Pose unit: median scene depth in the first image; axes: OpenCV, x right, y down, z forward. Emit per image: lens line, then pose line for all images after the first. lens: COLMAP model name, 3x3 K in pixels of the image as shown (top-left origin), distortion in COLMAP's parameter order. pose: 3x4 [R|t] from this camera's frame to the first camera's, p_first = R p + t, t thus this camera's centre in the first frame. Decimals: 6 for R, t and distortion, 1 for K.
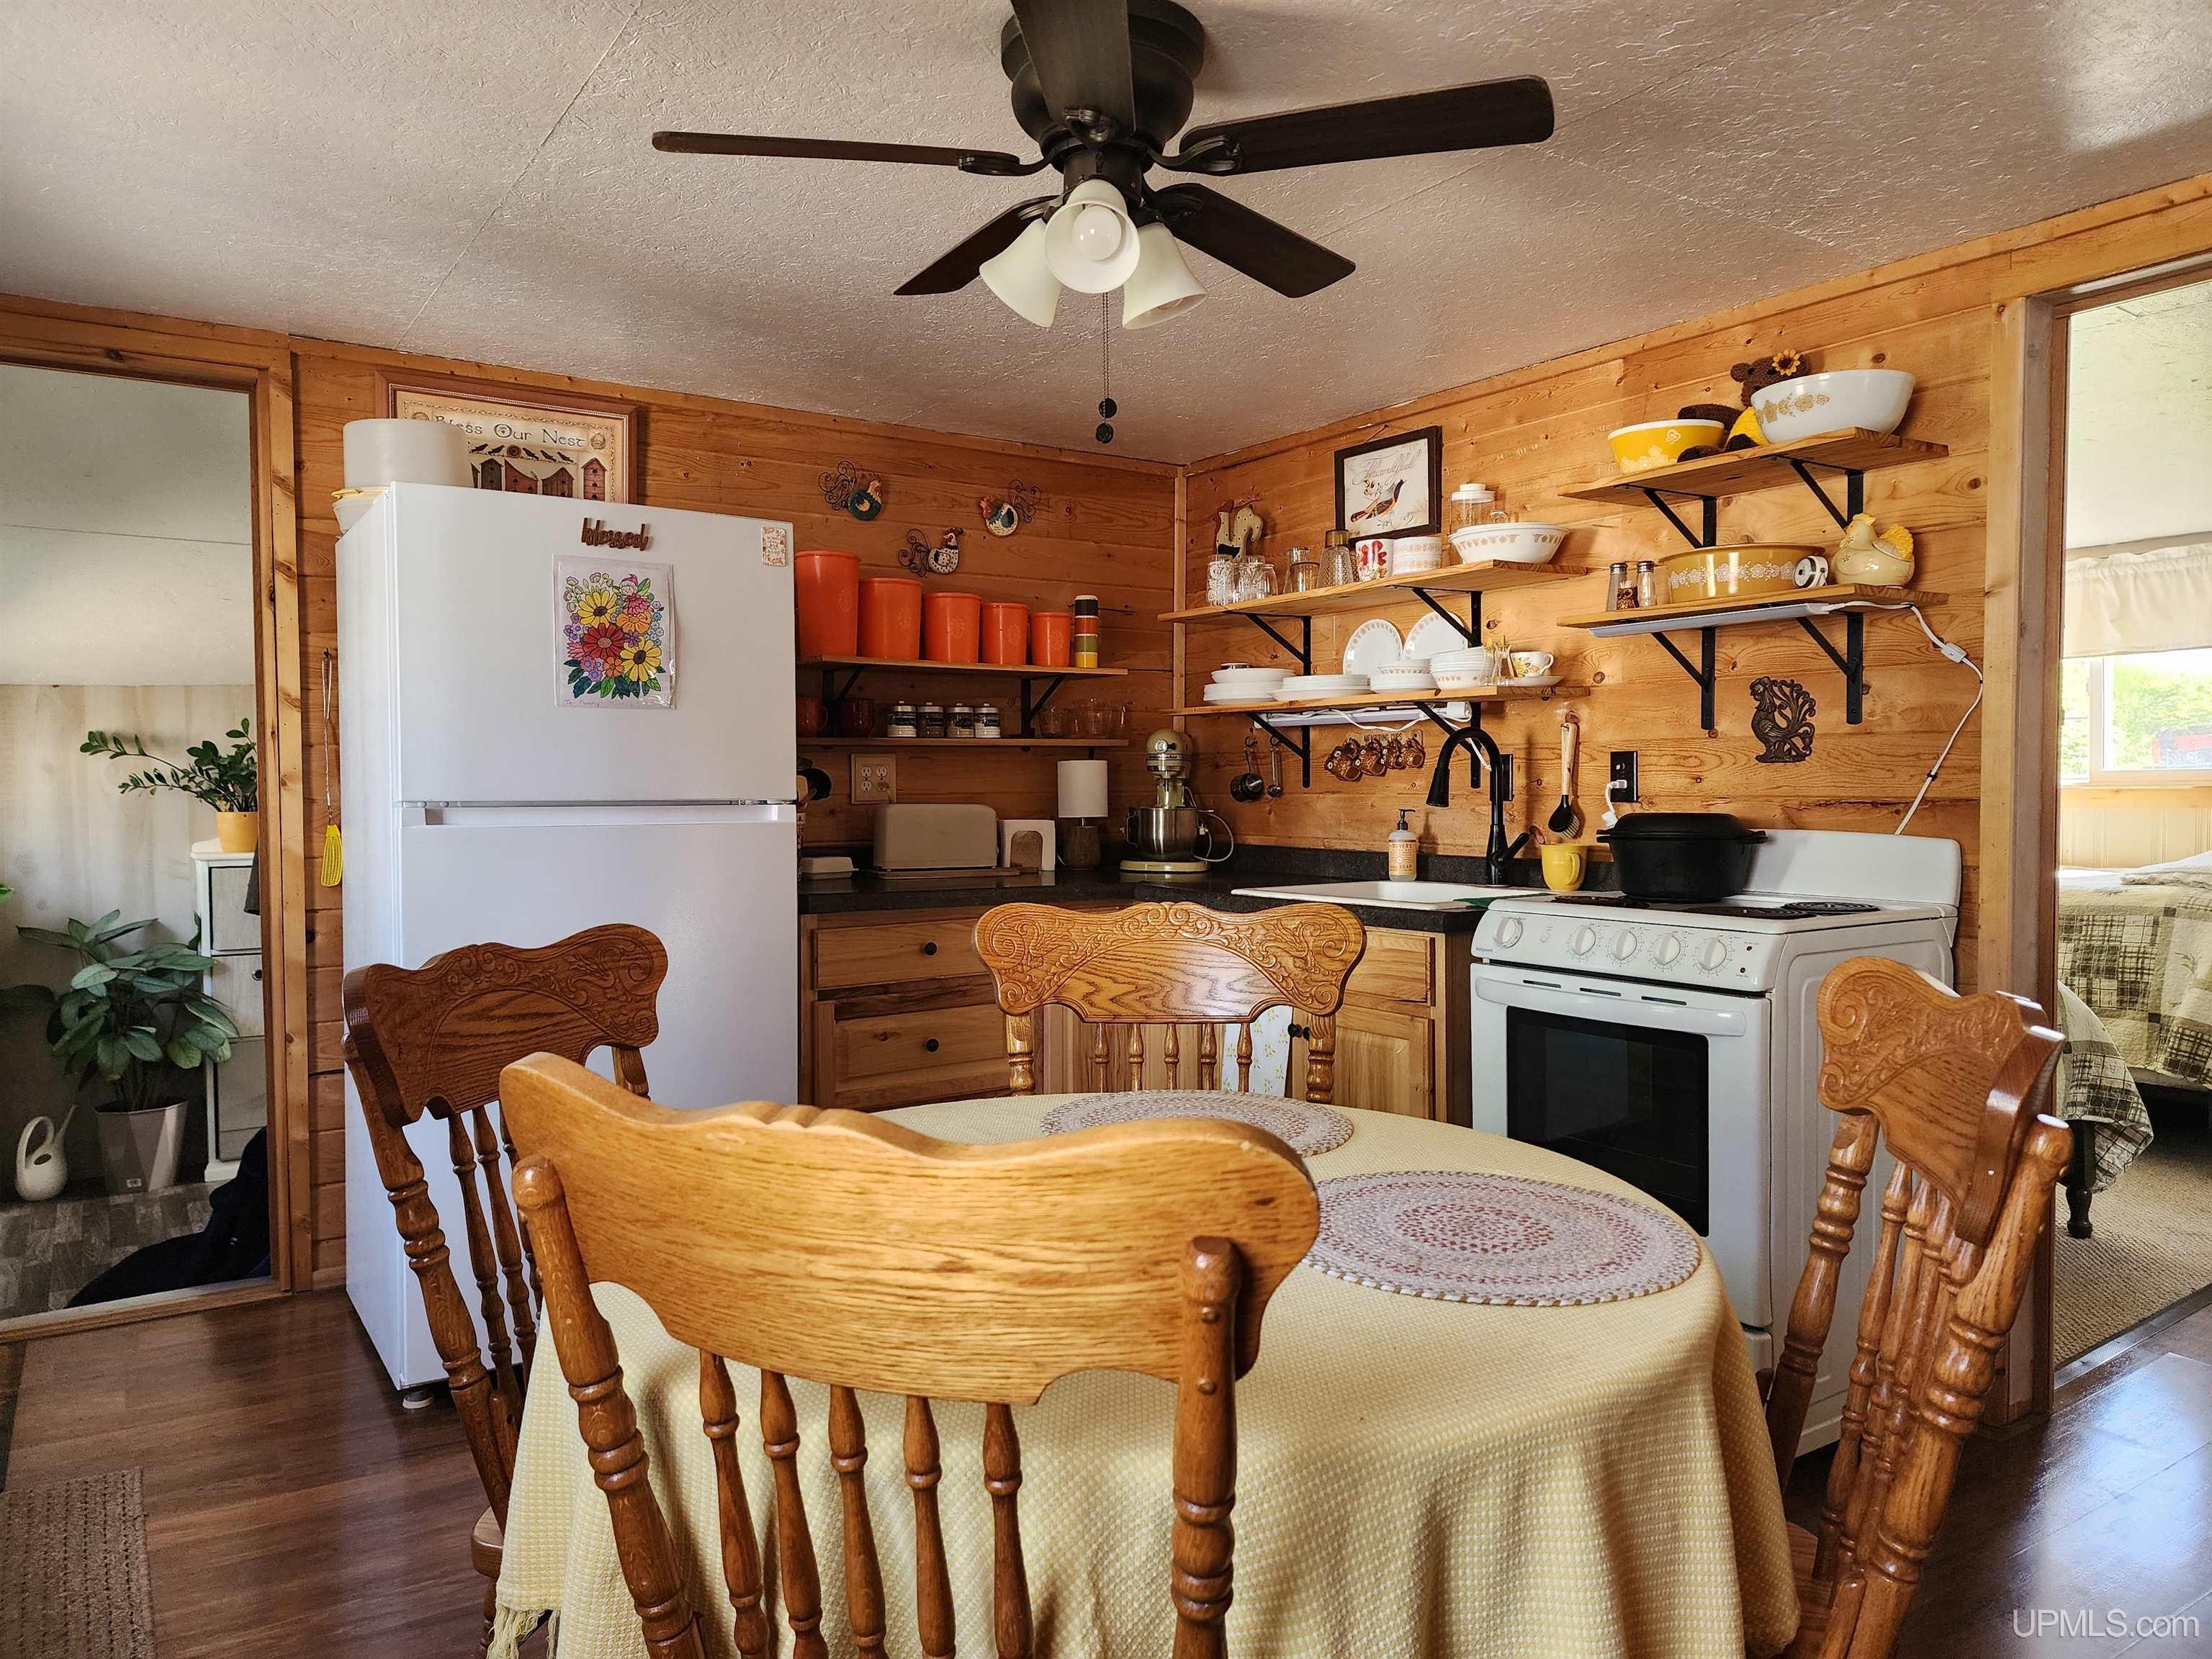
lens RADIAL K [[1487.8, 0, 1111.1], [0, 1487.8, 841.0], [0, 0, 1]] dist [0.049339, -0.031493]
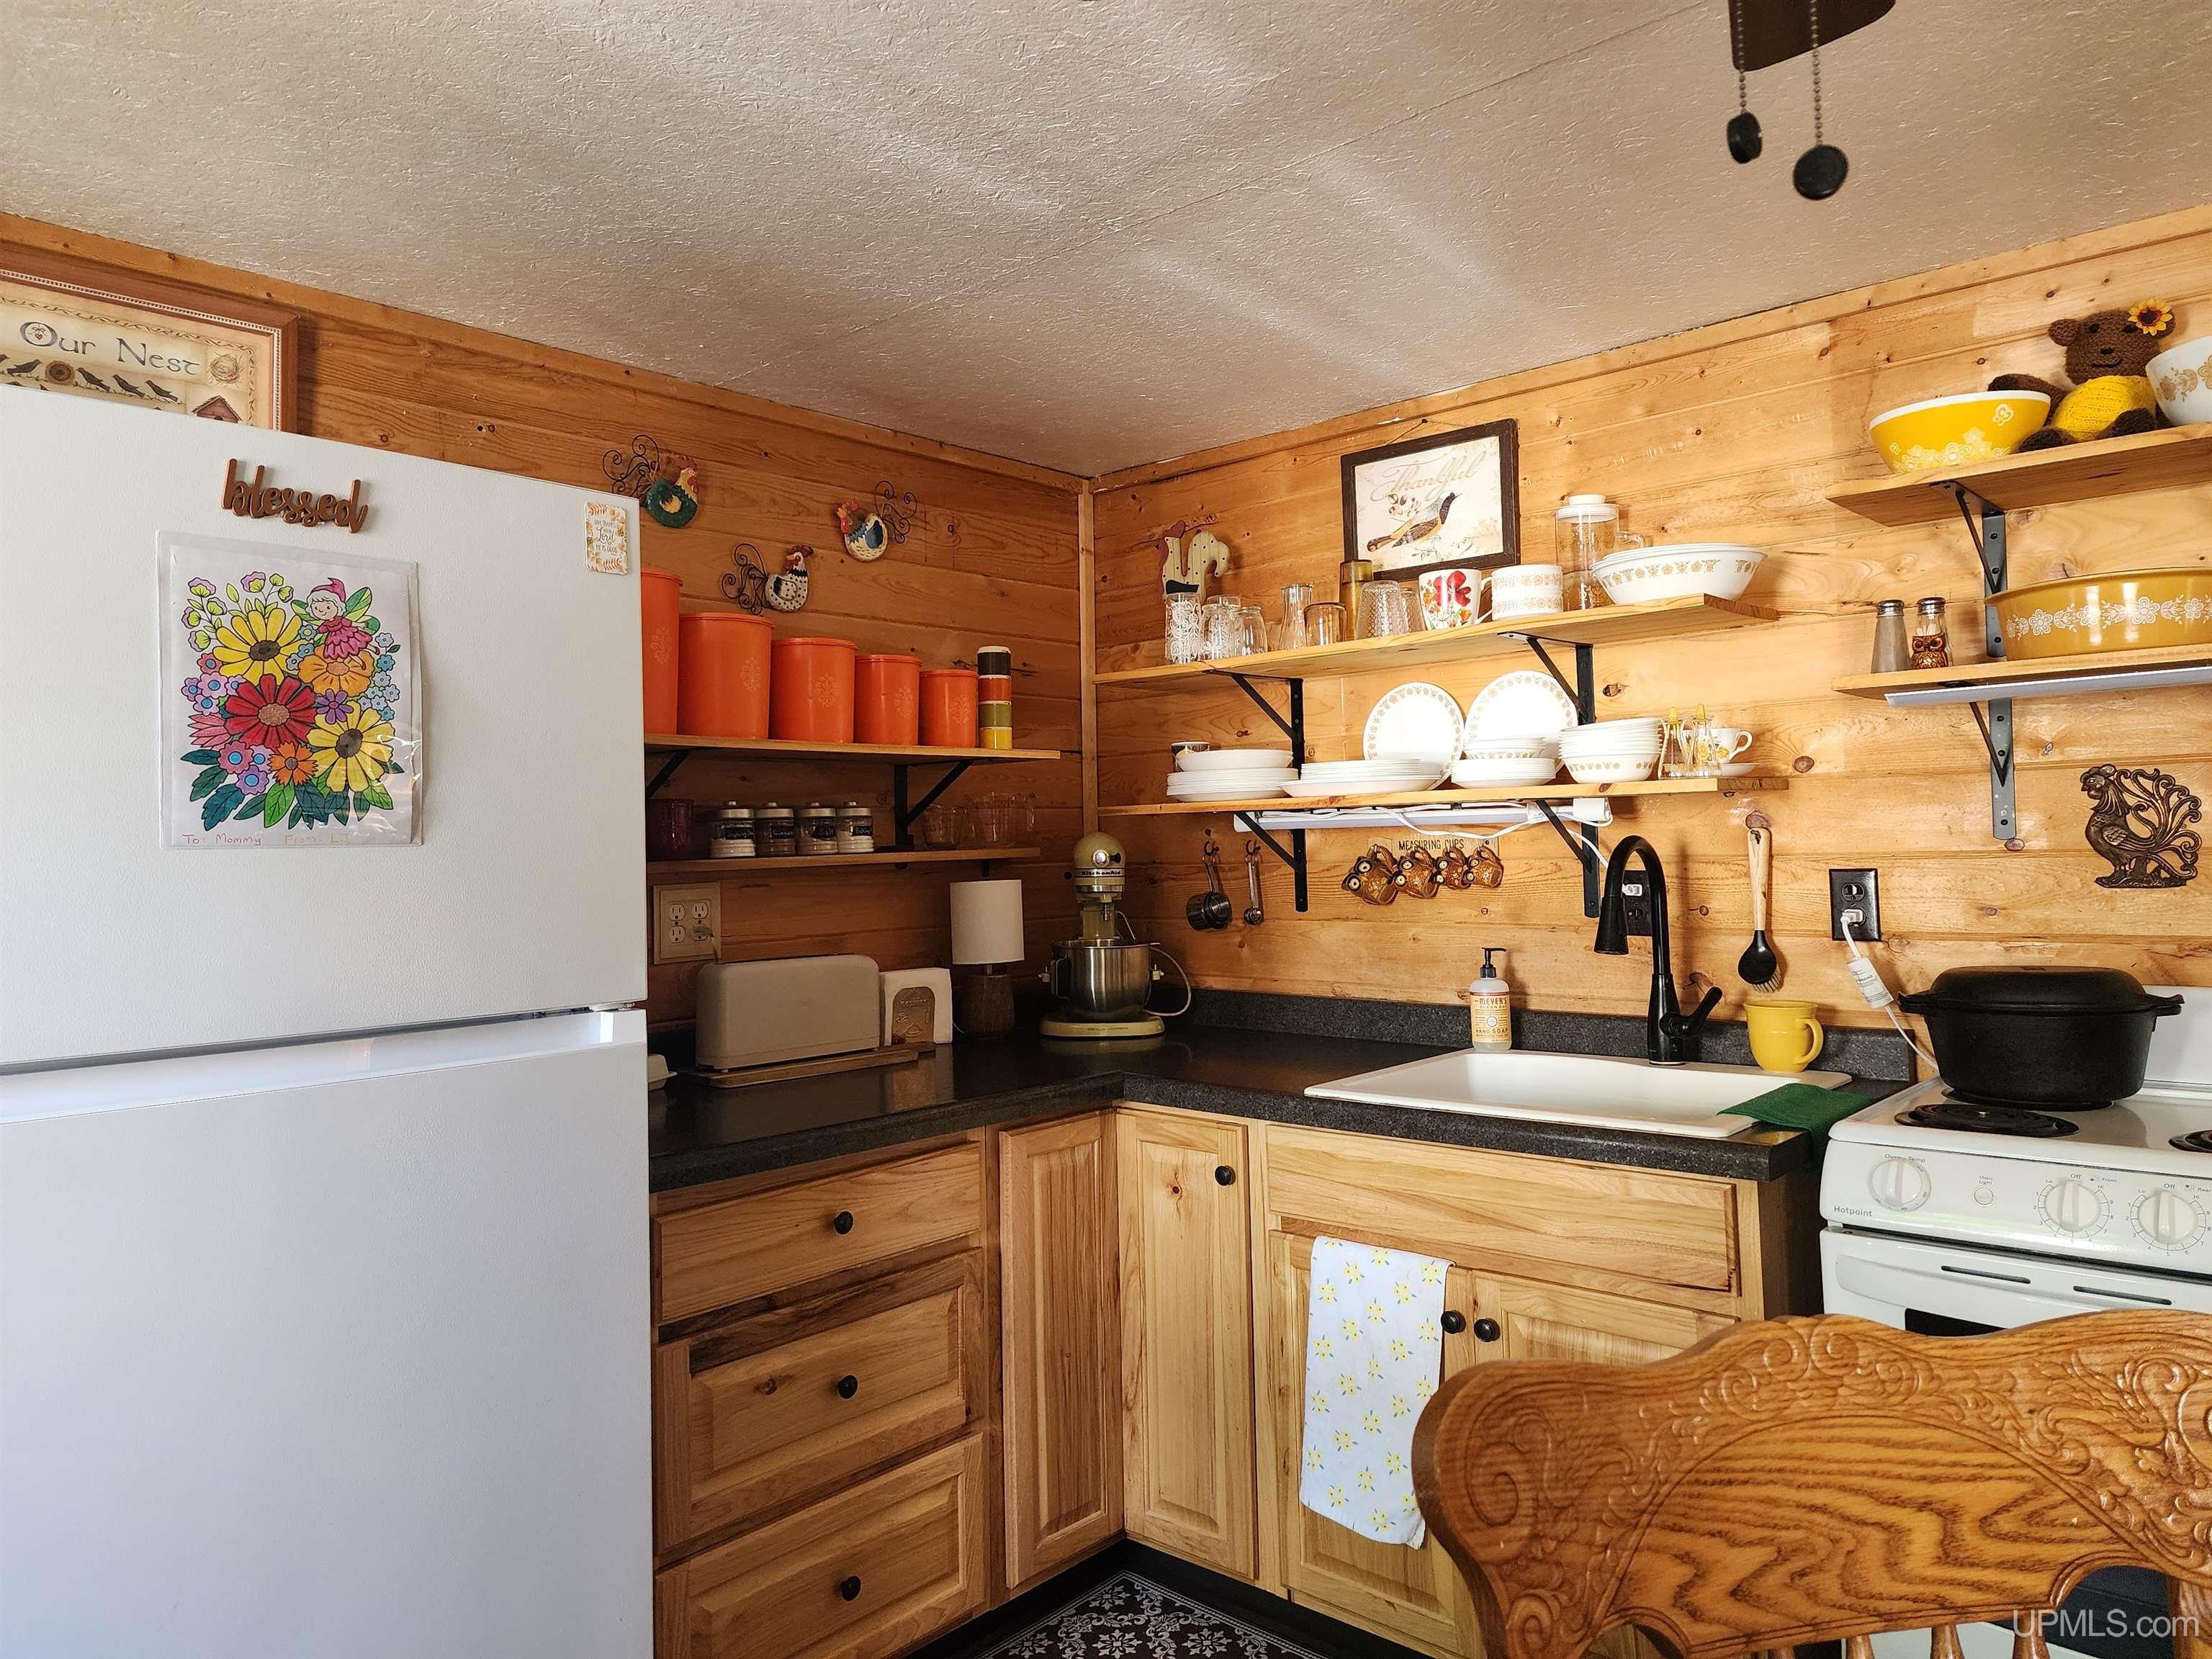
lens RADIAL K [[1487.8, 0, 1119.2], [0, 1487.8, 806.5], [0, 0, 1]] dist [0.049339, -0.031493]
pose [[0.970690, -0.013880, 0.239935, -0.145787], [0.030494, 0.997375, -0.065672, -0.047883], [-0.238394, 0.071064, 0.968565, 0.356323]]
